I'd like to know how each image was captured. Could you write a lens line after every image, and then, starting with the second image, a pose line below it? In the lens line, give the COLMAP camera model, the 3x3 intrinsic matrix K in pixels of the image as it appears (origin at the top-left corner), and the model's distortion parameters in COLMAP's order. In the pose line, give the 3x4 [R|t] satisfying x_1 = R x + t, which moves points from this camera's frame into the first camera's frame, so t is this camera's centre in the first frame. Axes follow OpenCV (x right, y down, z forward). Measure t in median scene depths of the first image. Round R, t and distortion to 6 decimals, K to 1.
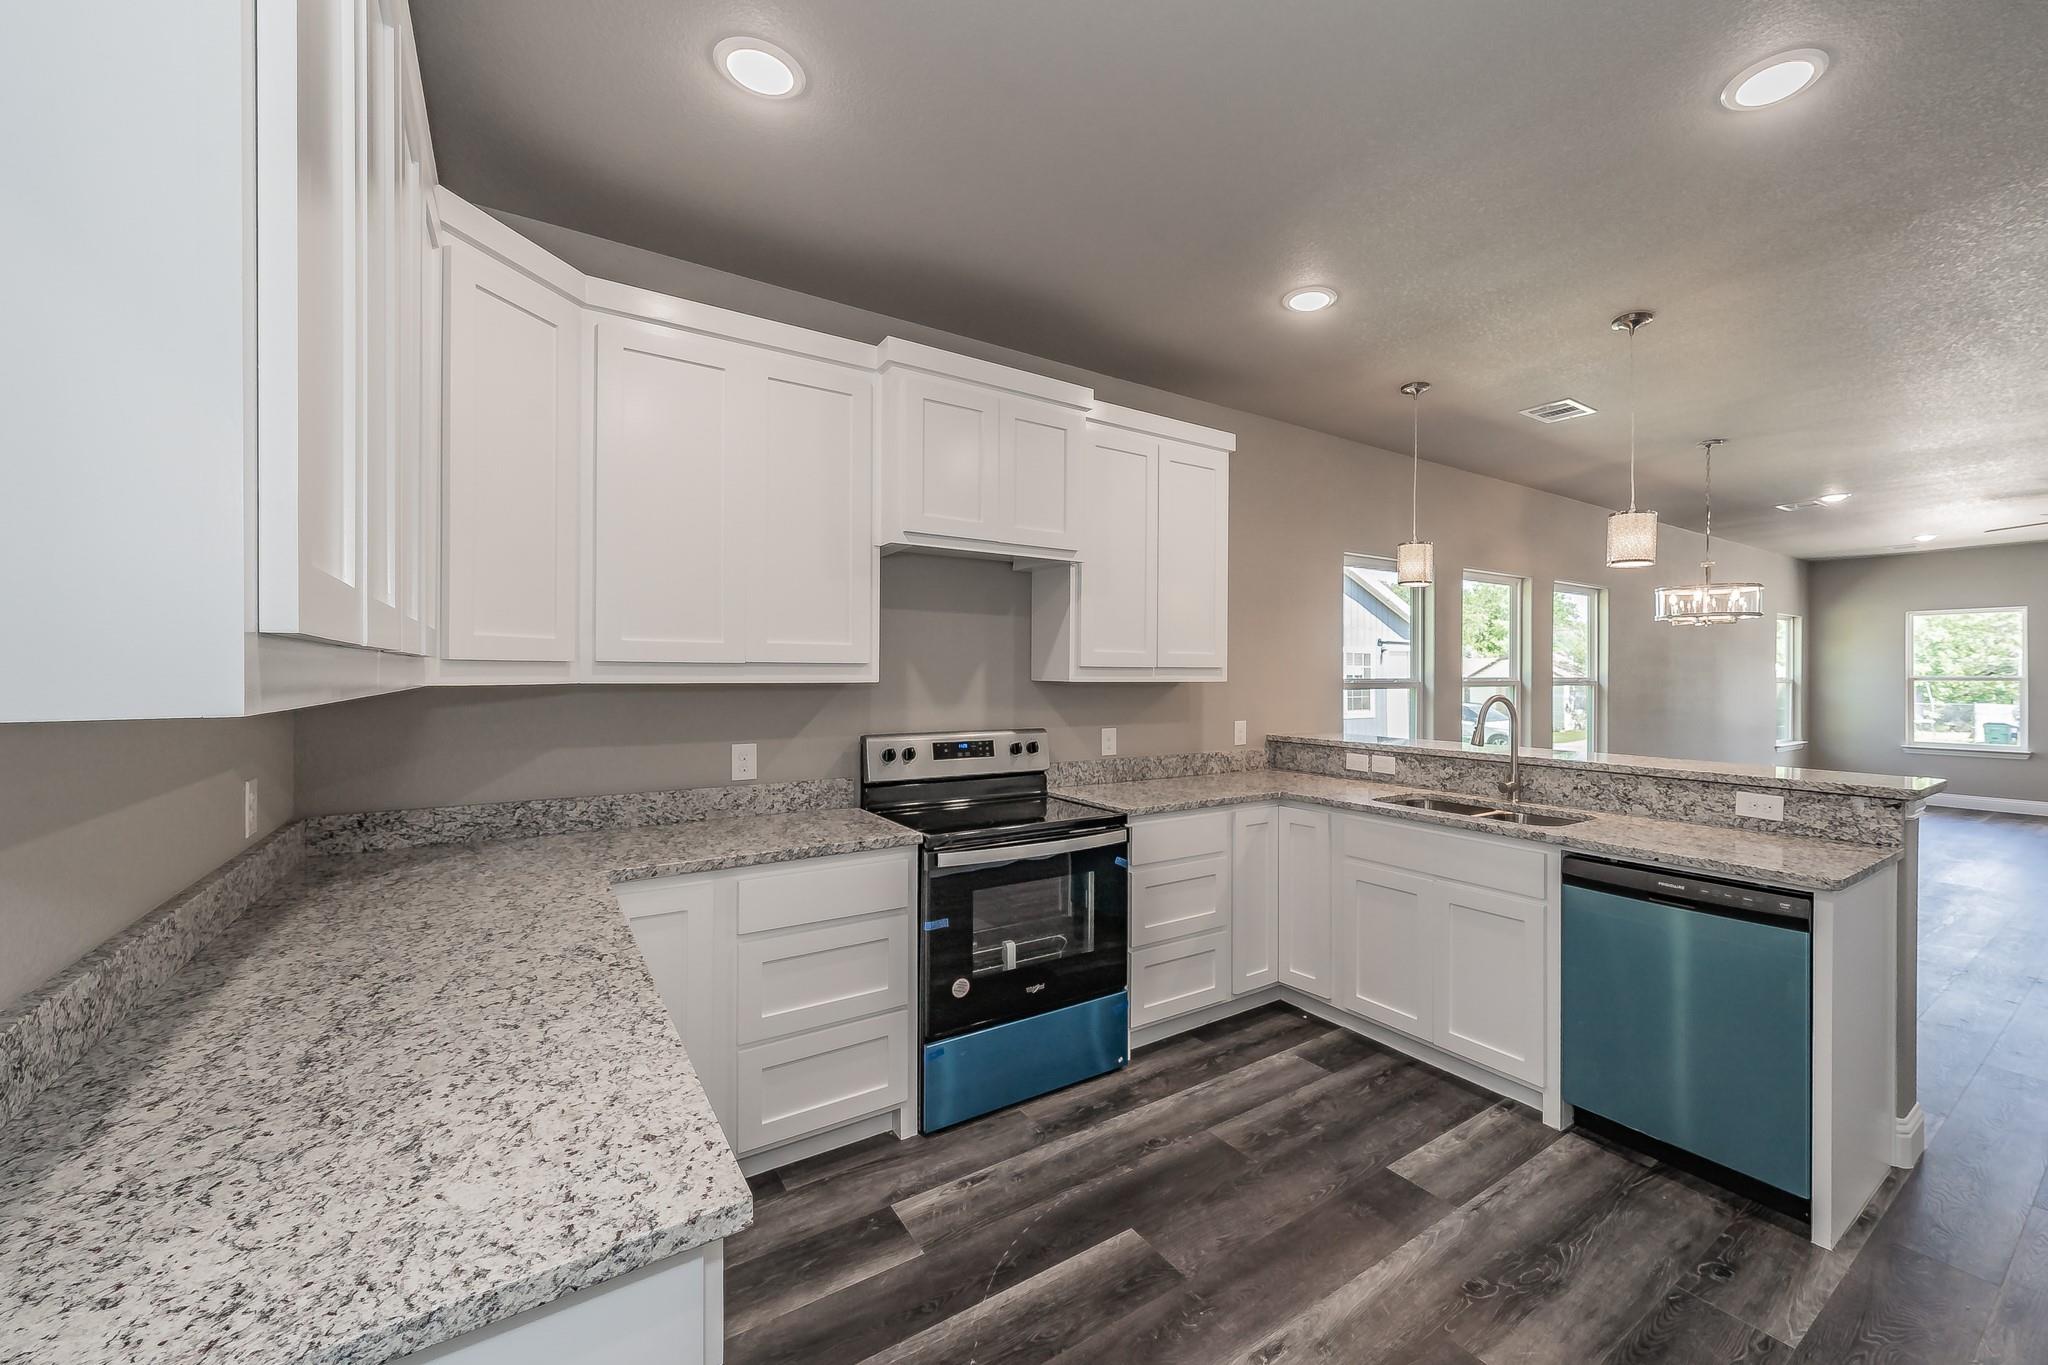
lens RADIAL K [[880.3, 0, 1027.3], [0, 880.3, 675.6], [0, 0, 1]] dist [0.004600, 0.000409]
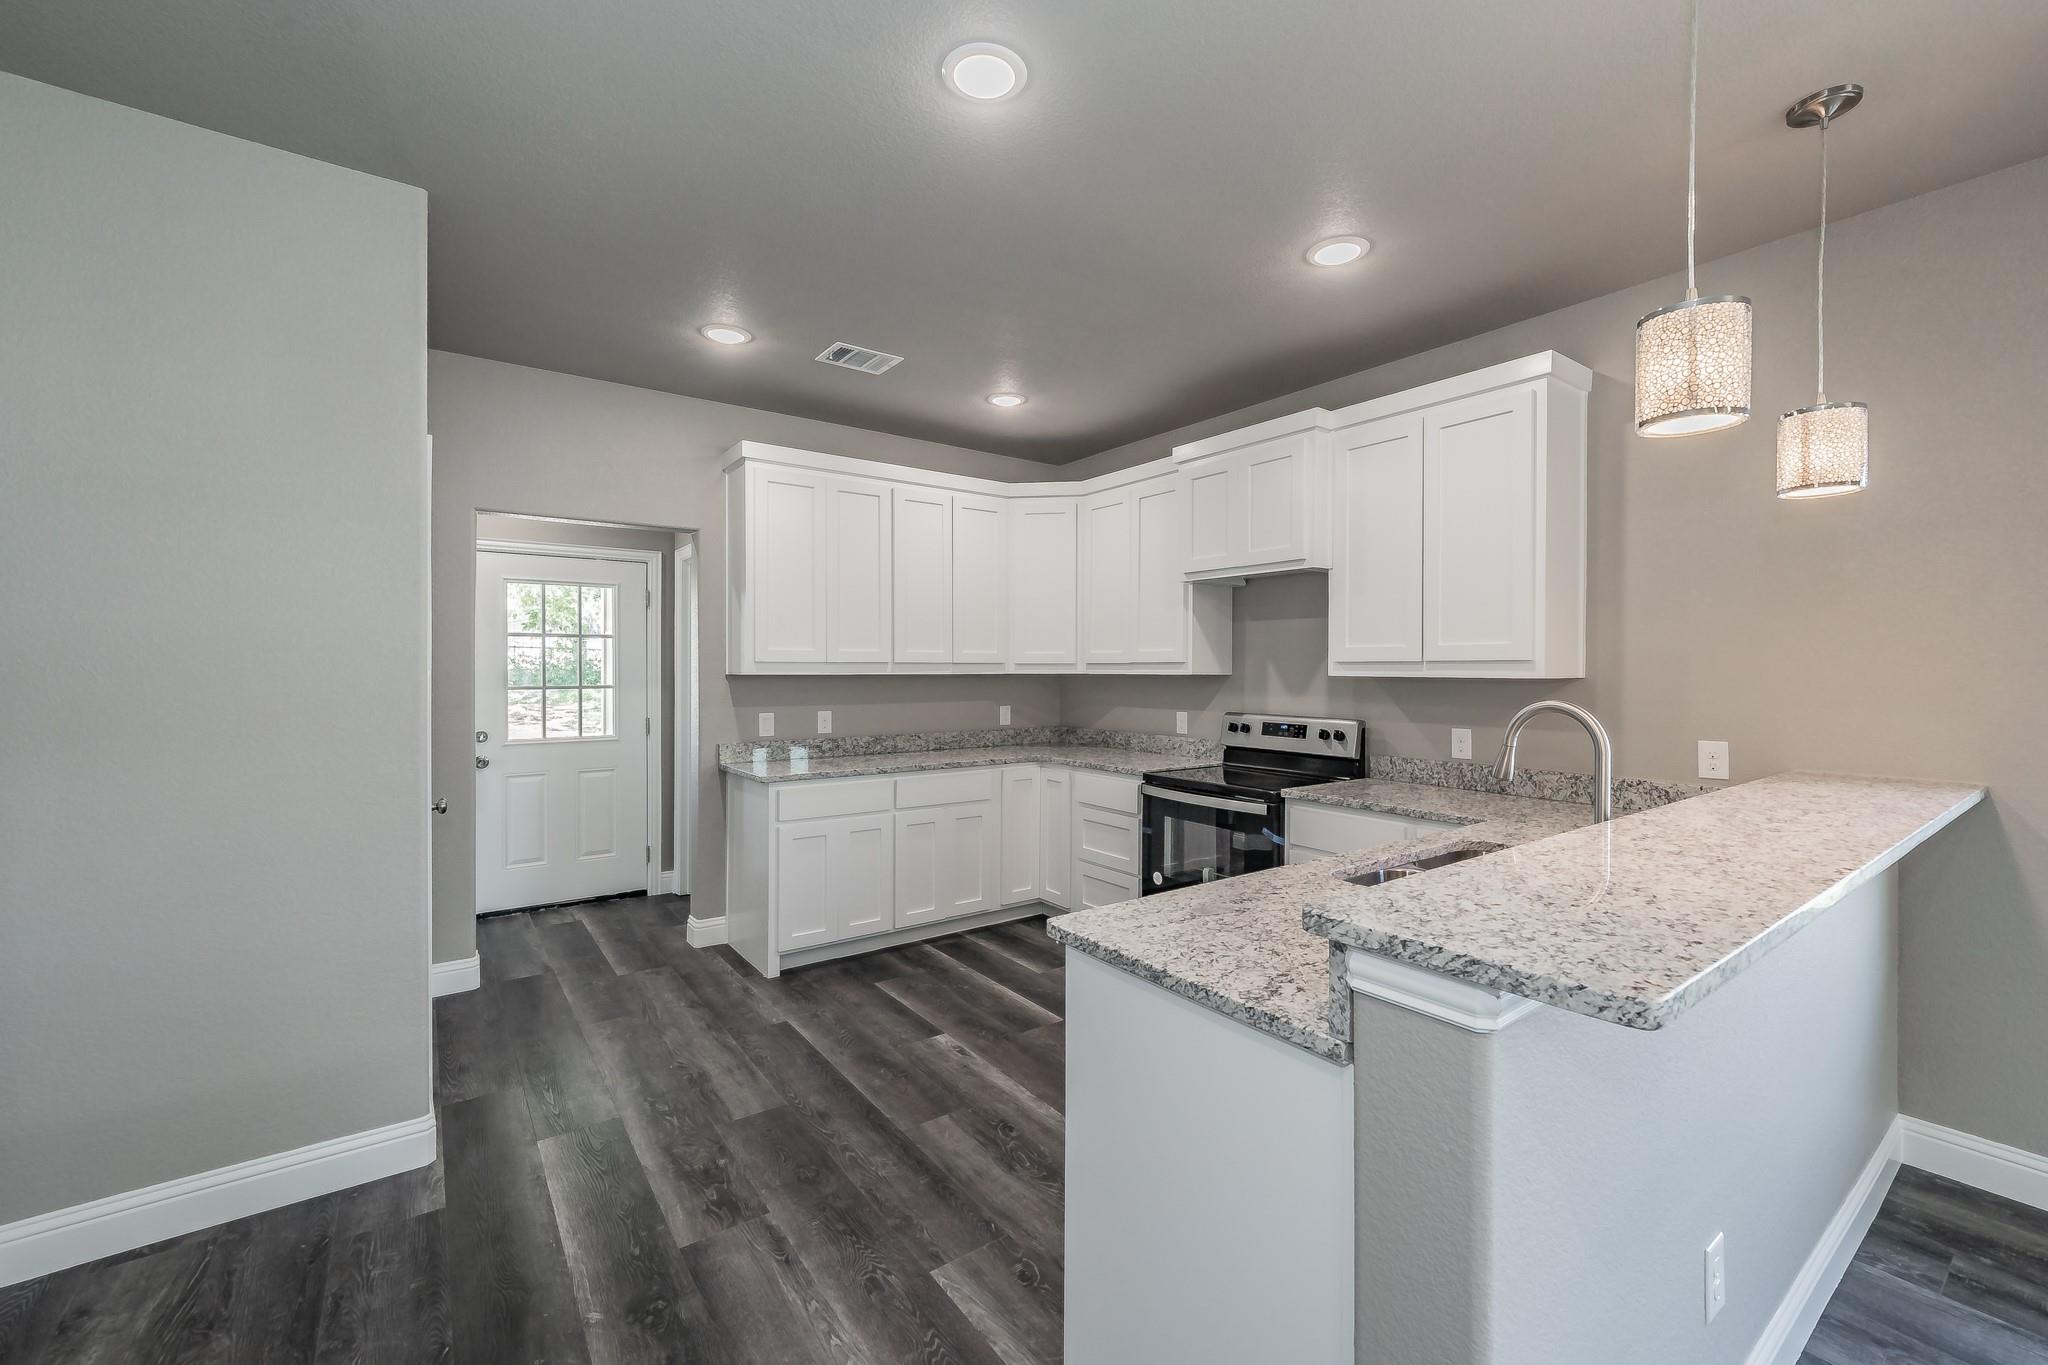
lens RADIAL K [[822.8, 0, 1027.6], [0, 822.8, 677.6], [0, 0, 1]] dist [0.000567, 0.000066]
pose [[-0.007402, 0.008278, -0.999938, 1.131079], [-0.001153, 0.999965, 0.008287, 0.001323], [0.999972, 0.001215, -0.007392, 0.674306]]
